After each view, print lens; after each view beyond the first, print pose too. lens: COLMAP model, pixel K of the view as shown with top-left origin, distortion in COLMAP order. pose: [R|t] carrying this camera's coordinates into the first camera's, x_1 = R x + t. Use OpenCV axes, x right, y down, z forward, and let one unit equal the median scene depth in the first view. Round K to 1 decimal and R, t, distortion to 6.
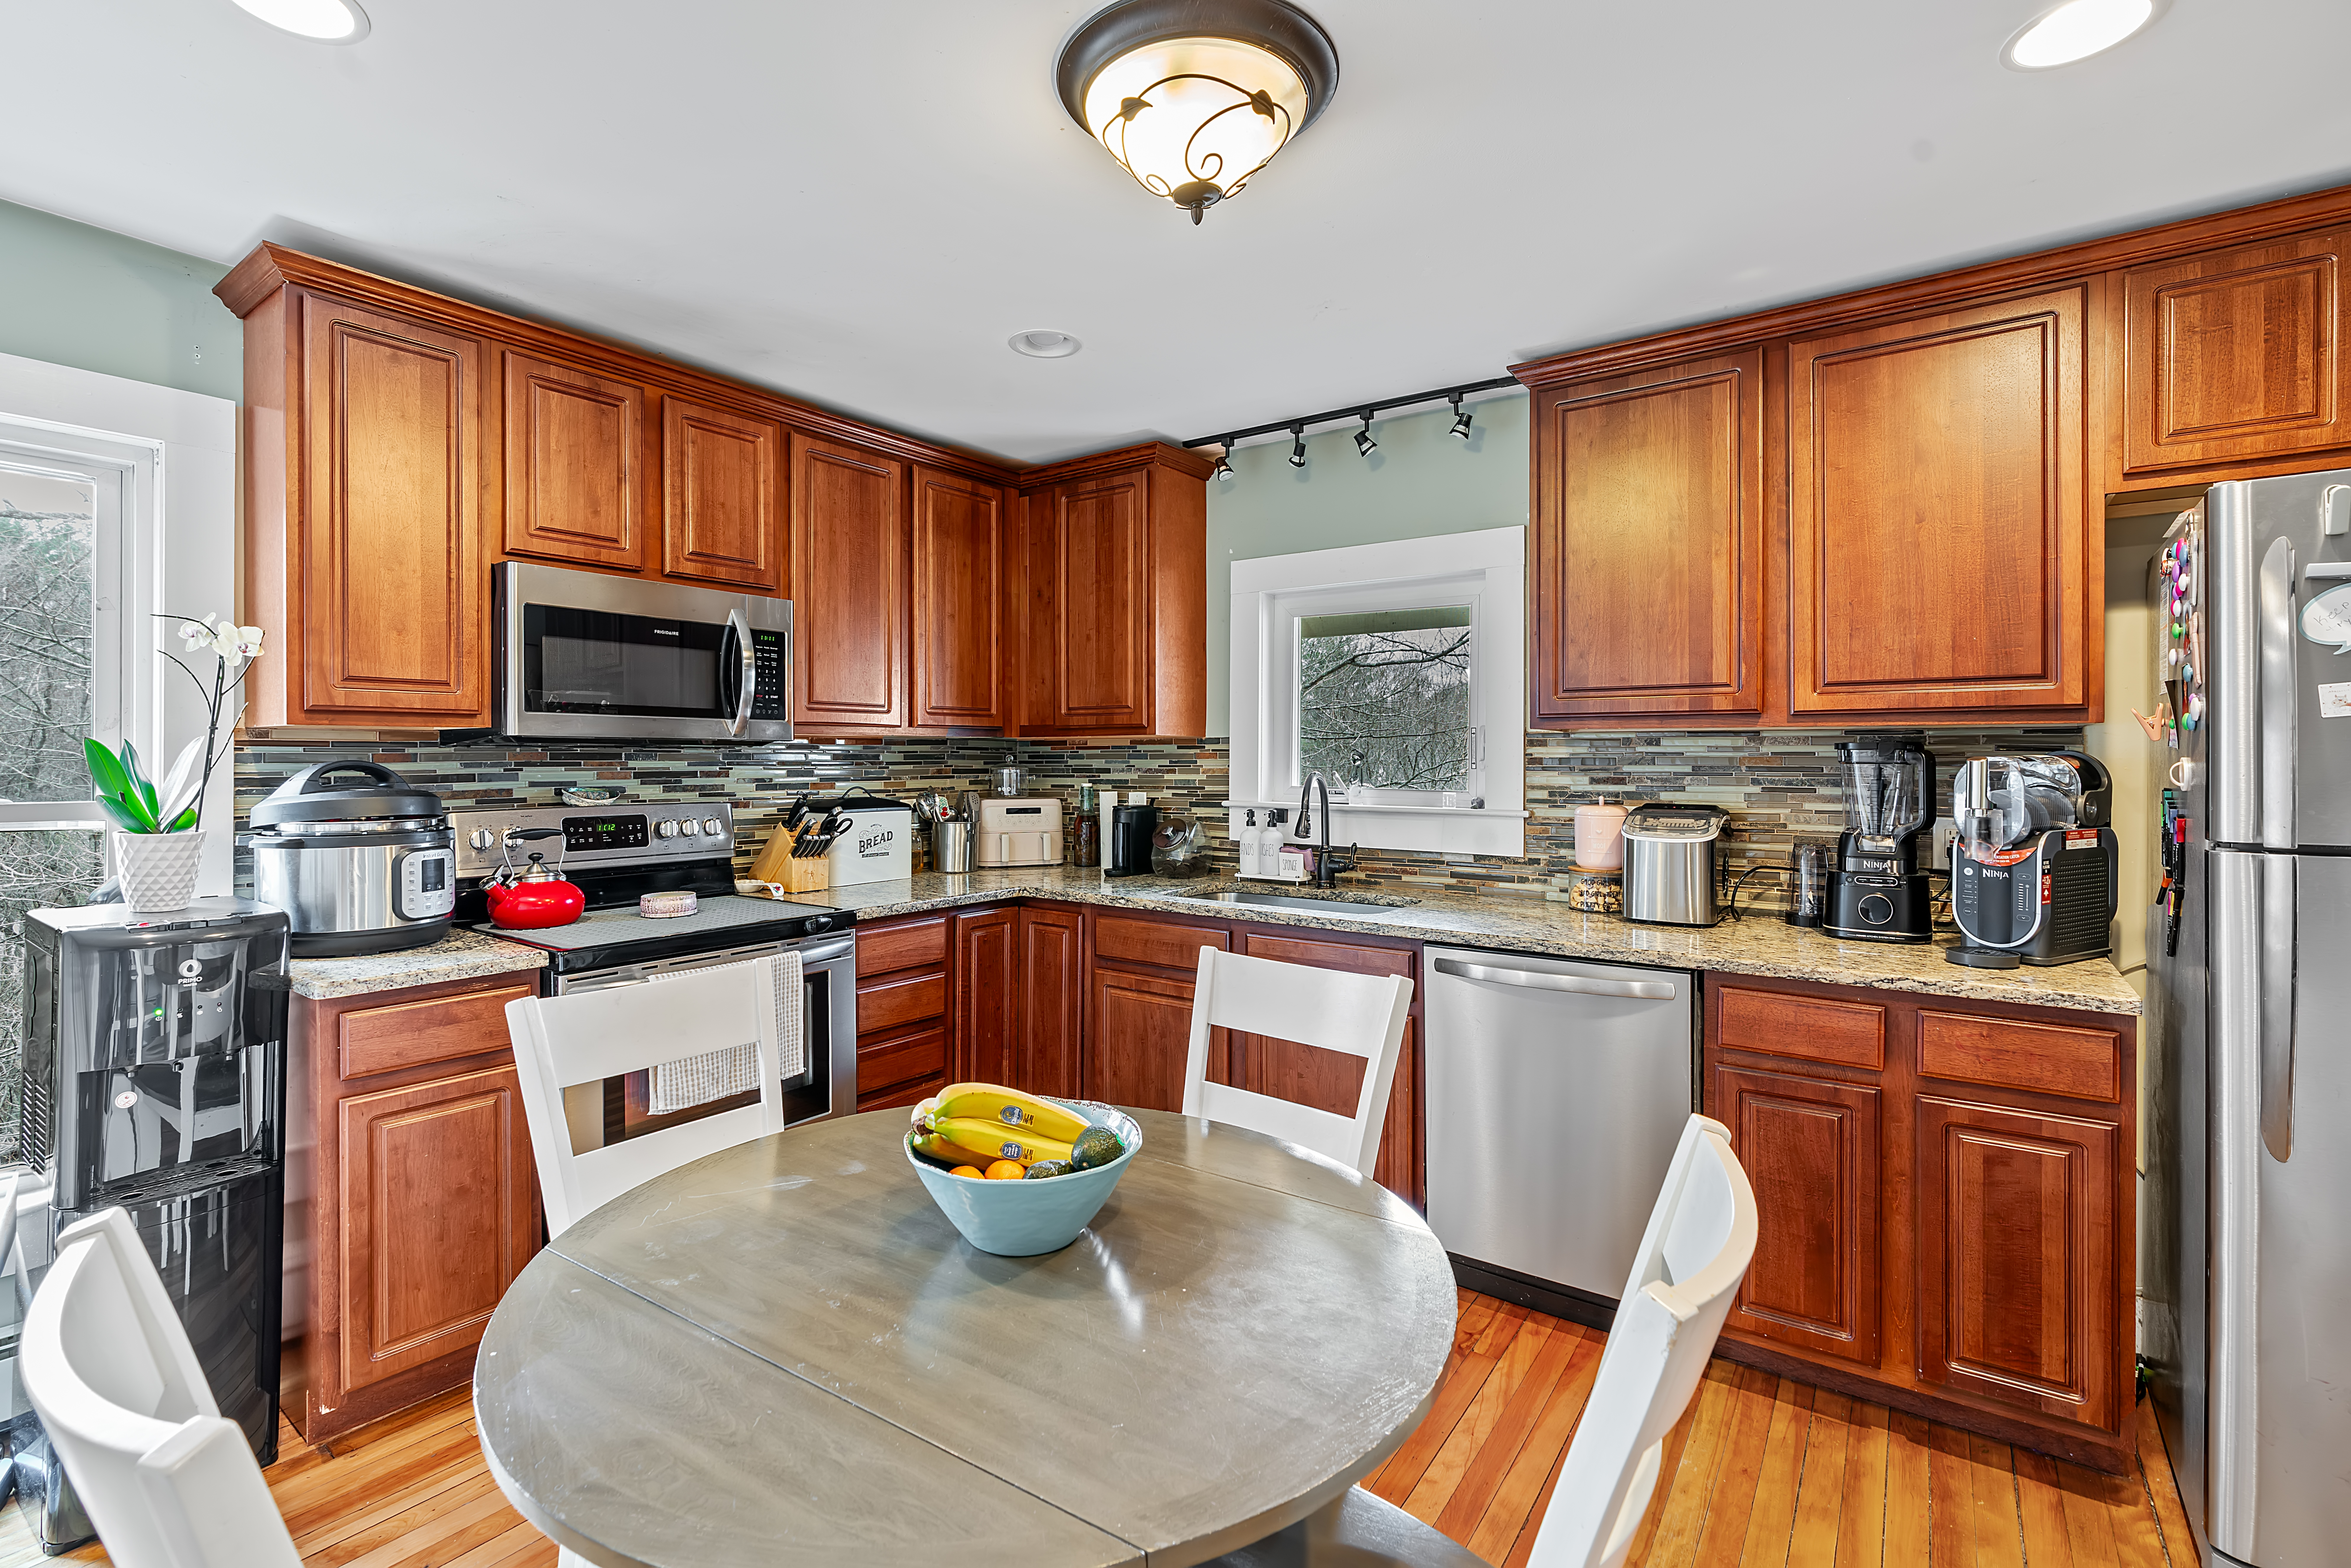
lens RADIAL K [[1065.6, 0, 1162.5], [0, 1065.6, 765.0], [0, 0, 1]] dist [-0.007983, 0.000627]
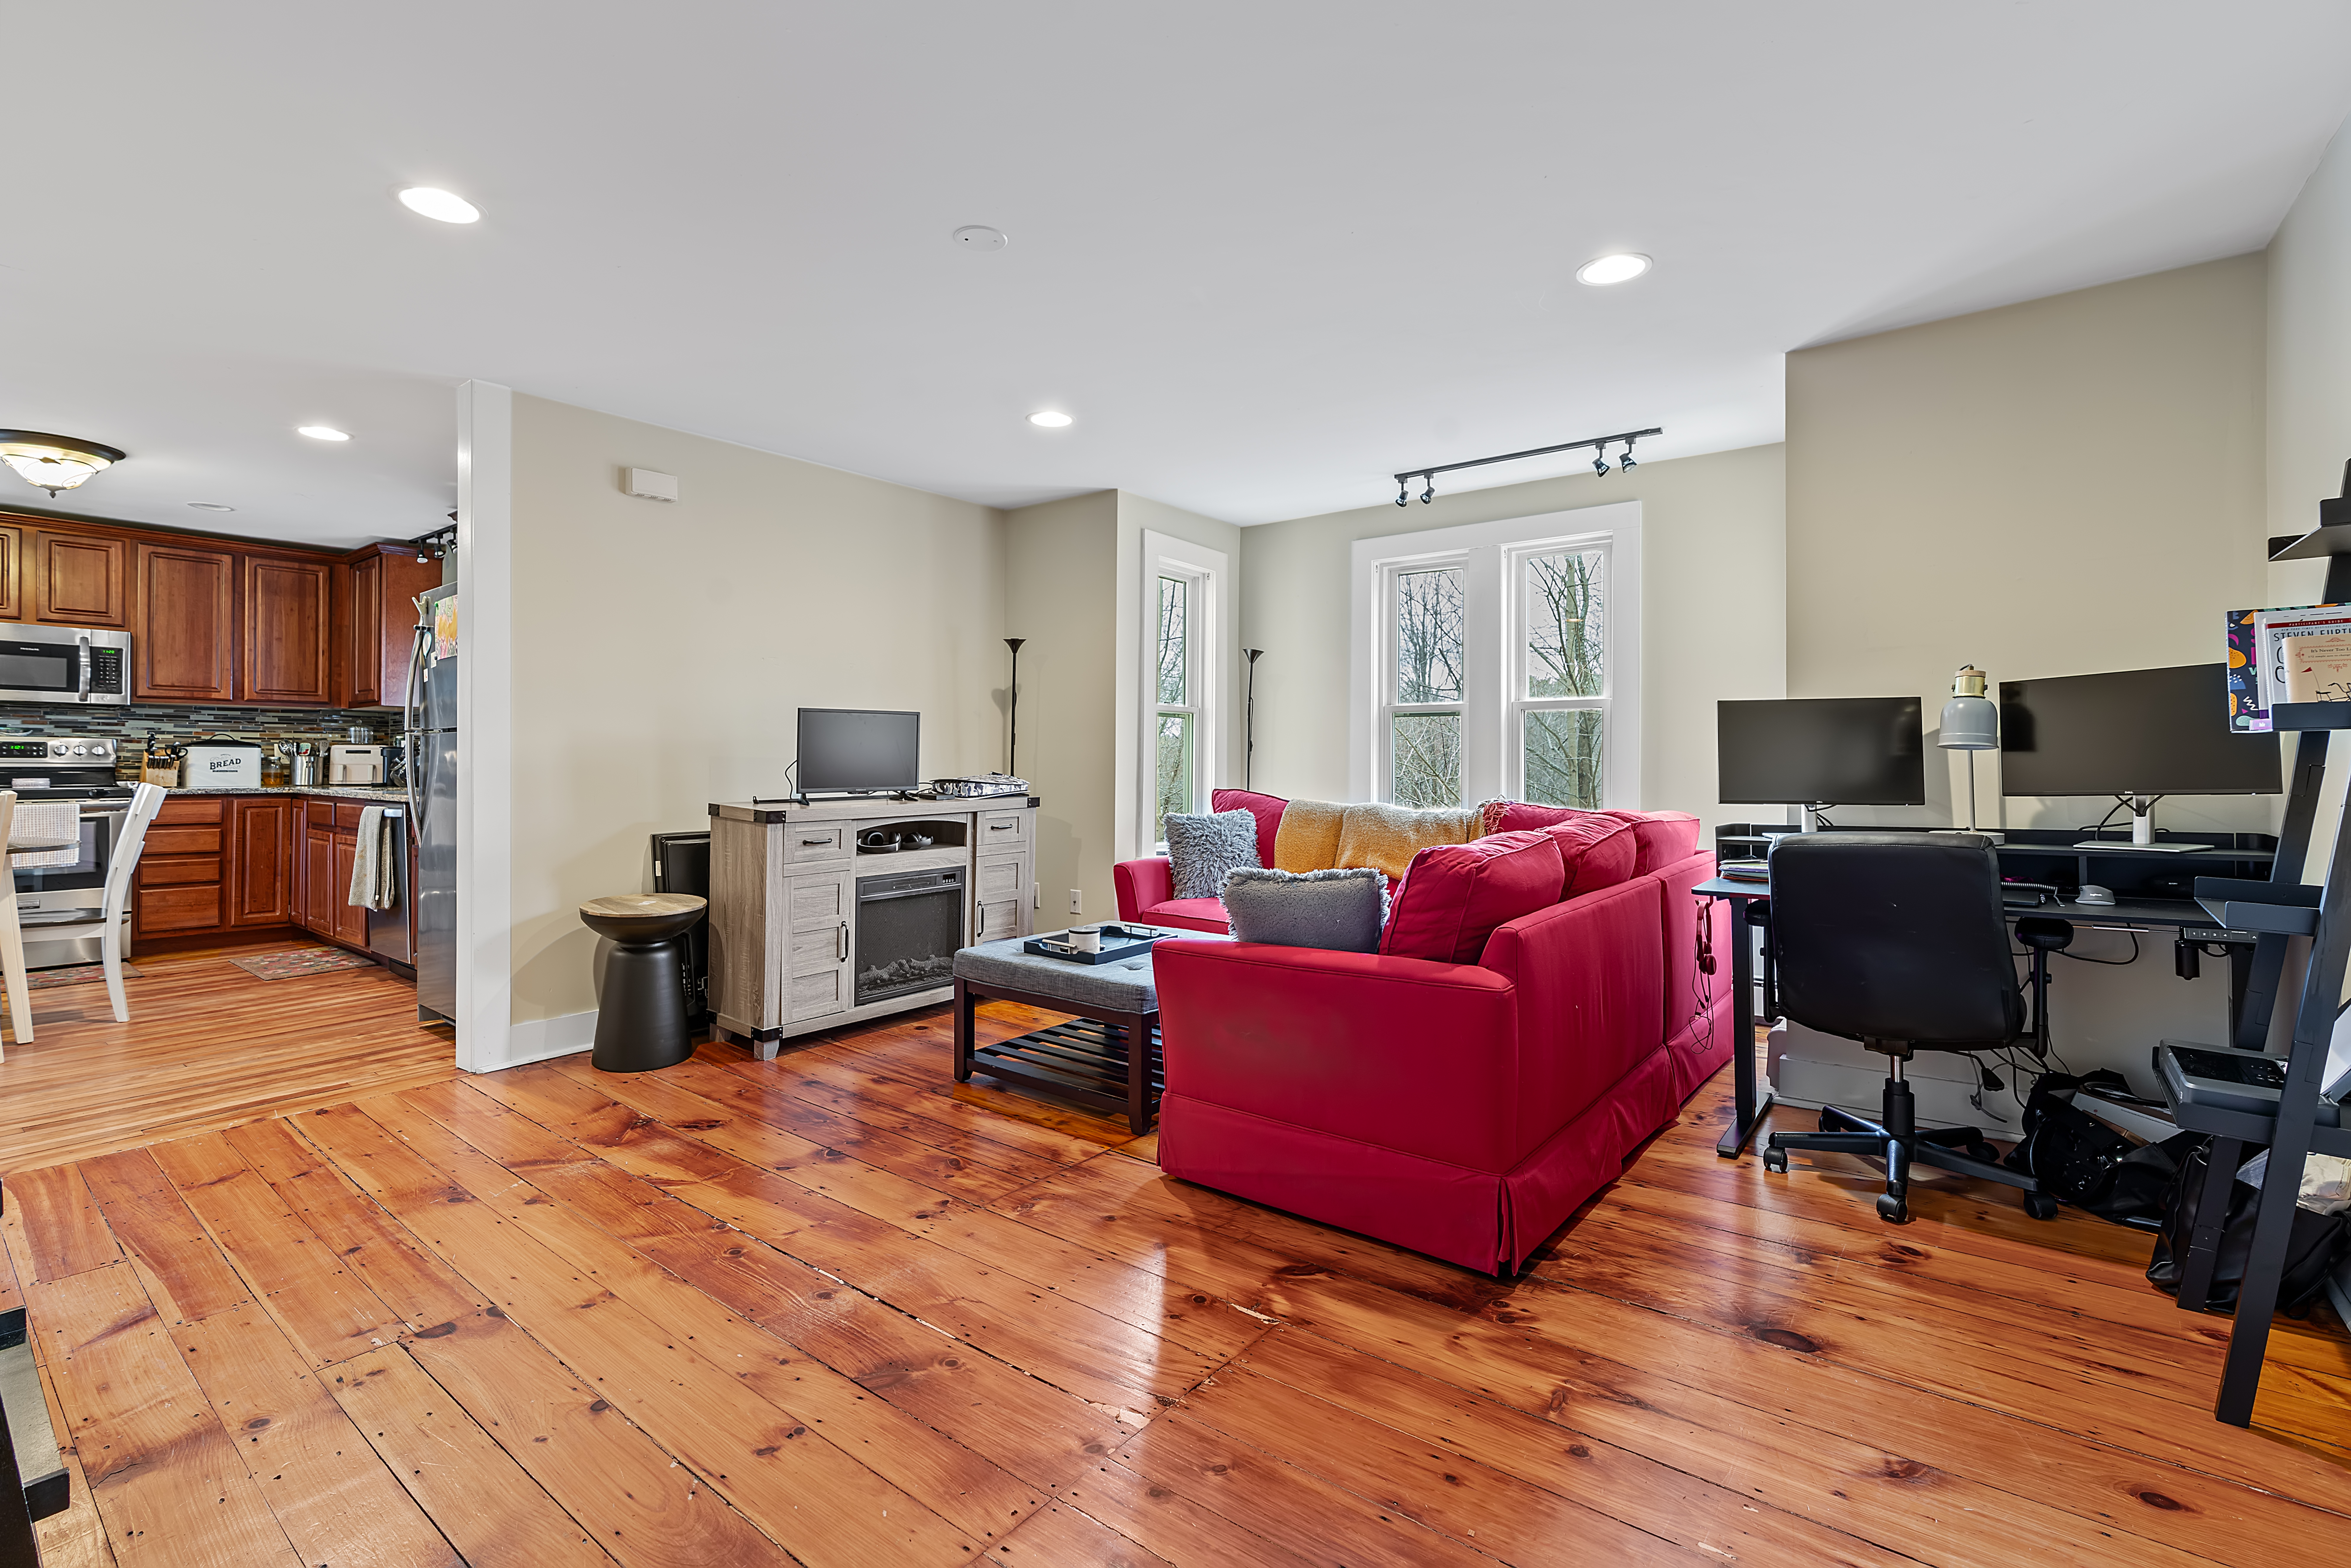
lens RADIAL K [[1050.2, 0, 1164.8], [0, 1050.2, 755.2], [0, 0, 1]] dist [-0.016986, 0.006321]
pose [[0.999609, 0.002655, -0.027840, 1.548613], [-0.003092, 0.999873, -0.015658, 0.090291], [0.027794, 0.015738, 0.999490, -0.808953]]
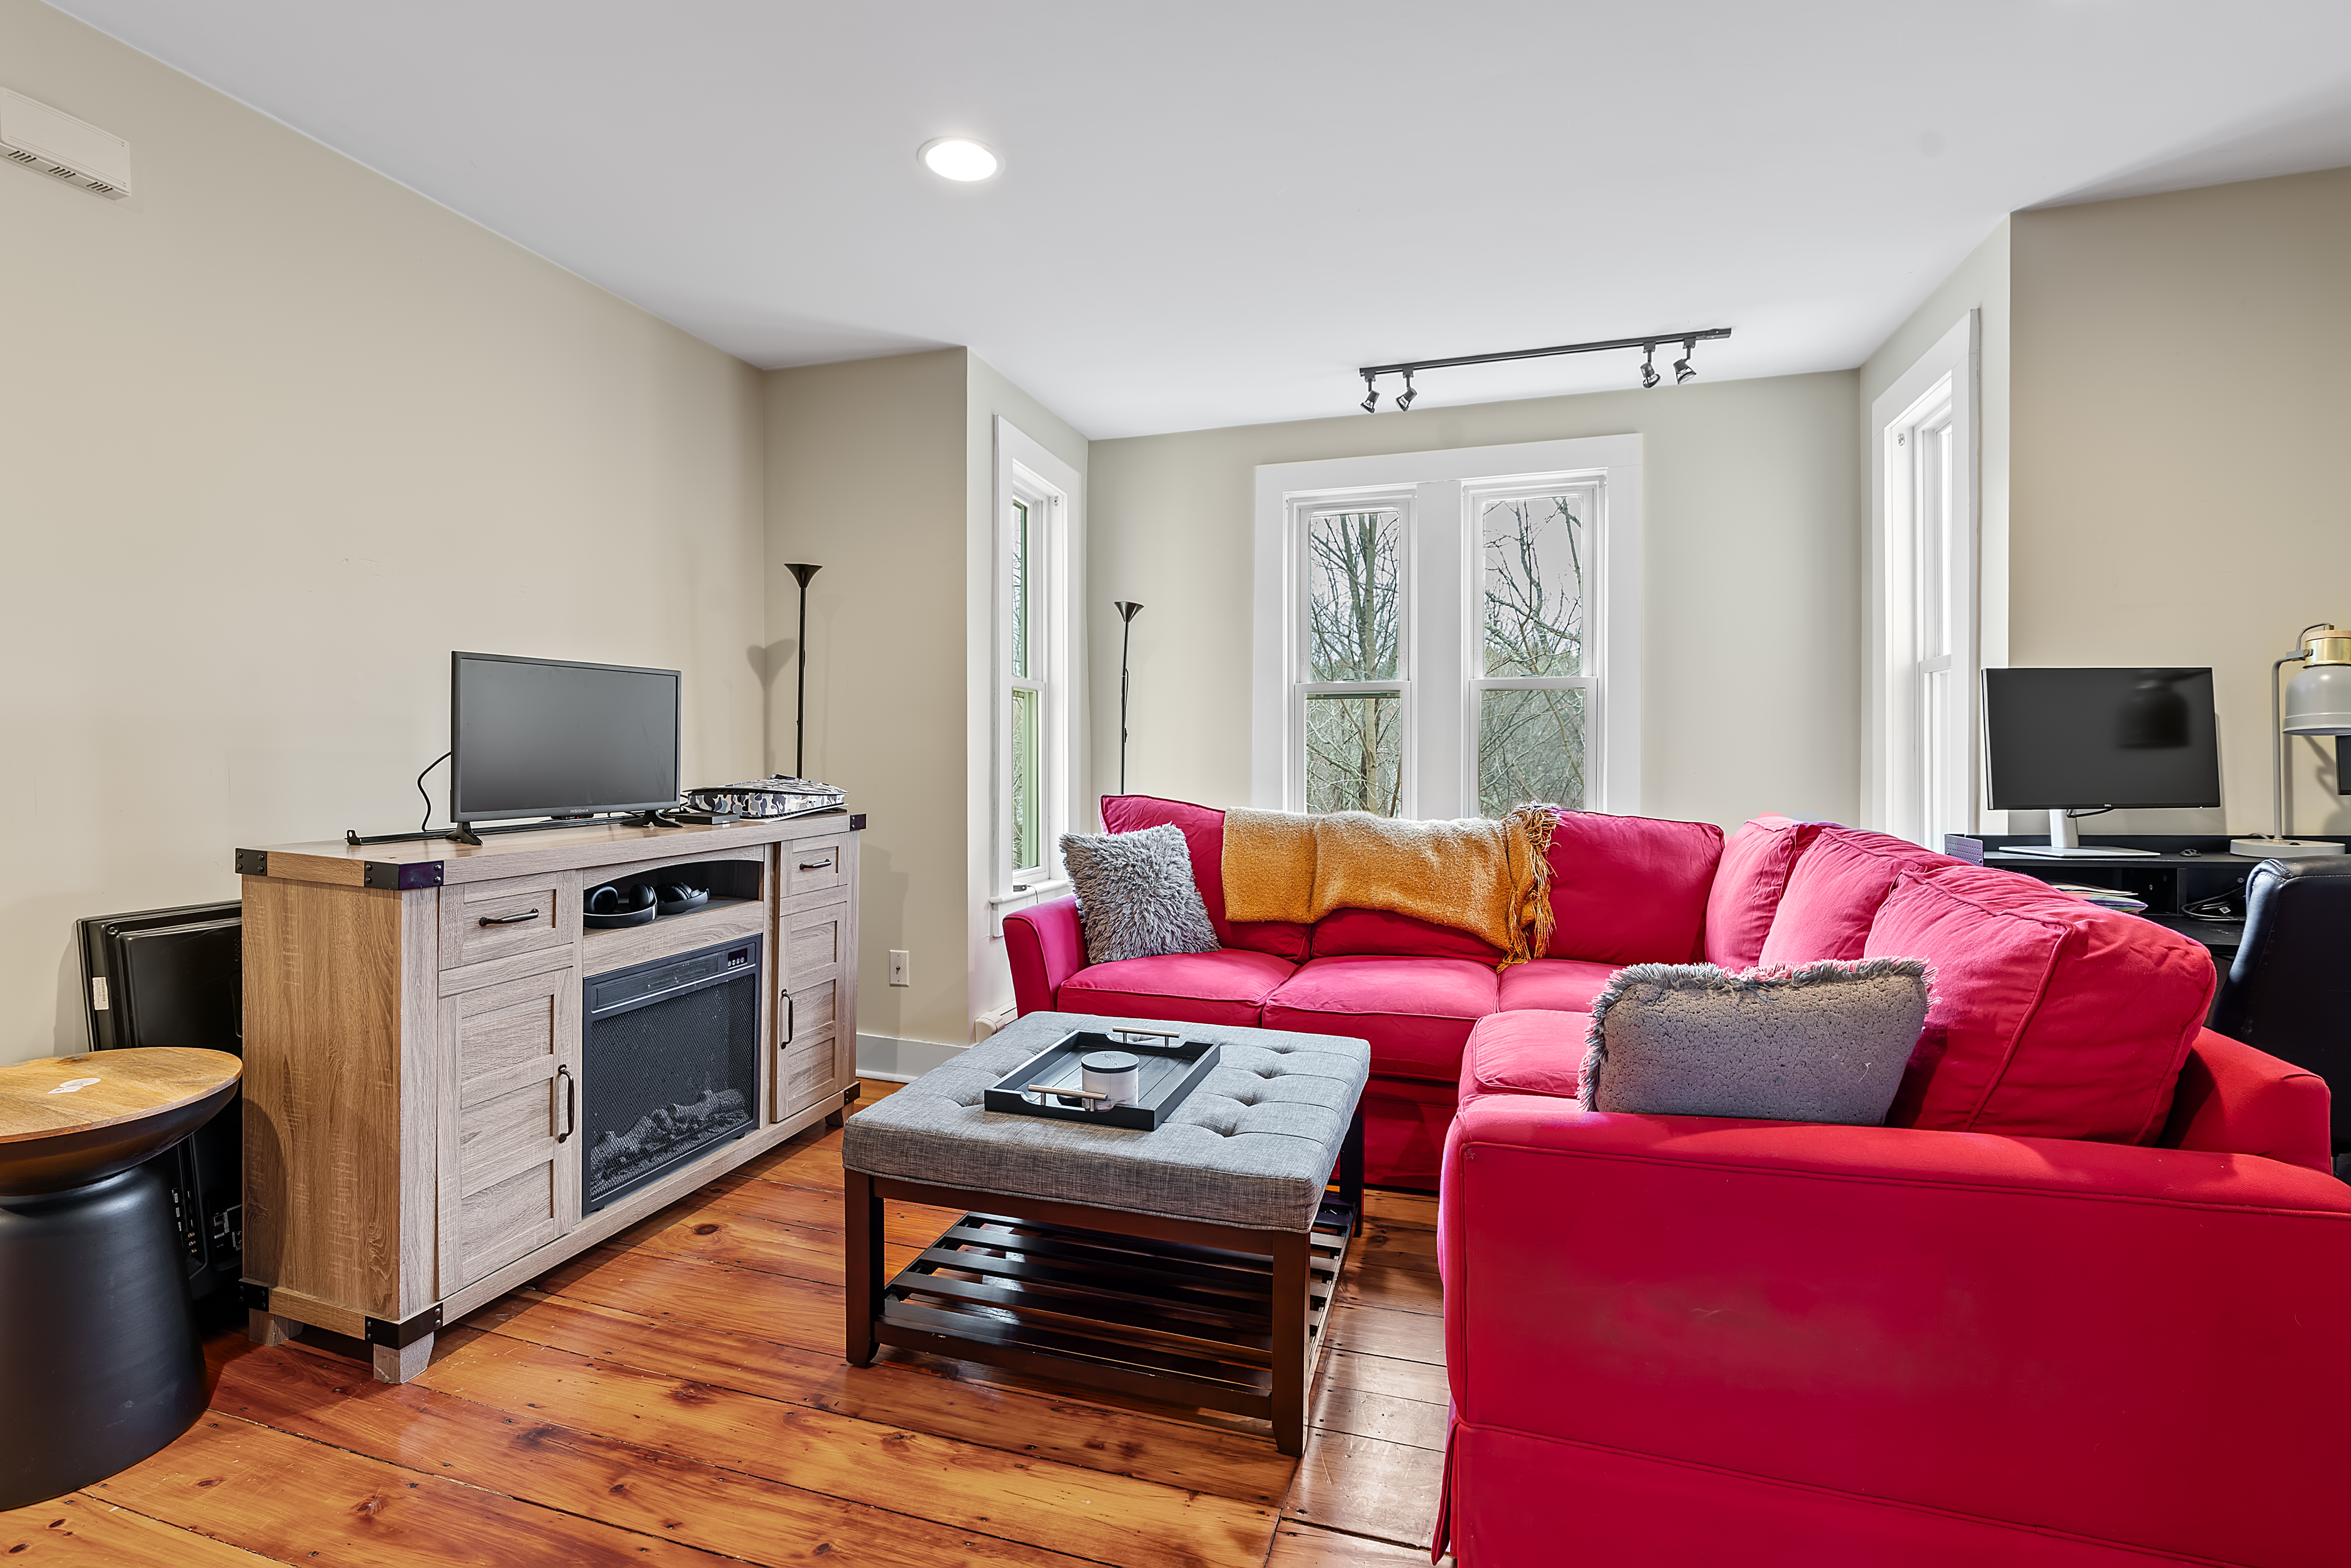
lens RADIAL K [[1060.2, 0, 1168.7], [0, 1060.2, 779.1], [0, 0, 1]] dist [-0.007280, 0.001381]
pose [[0.945414, -0.007505, 0.325785, 1.264035], [0.004326, 0.999936, 0.010482, 0.086944], [-0.325843, -0.008500, 0.945386, -0.289199]]
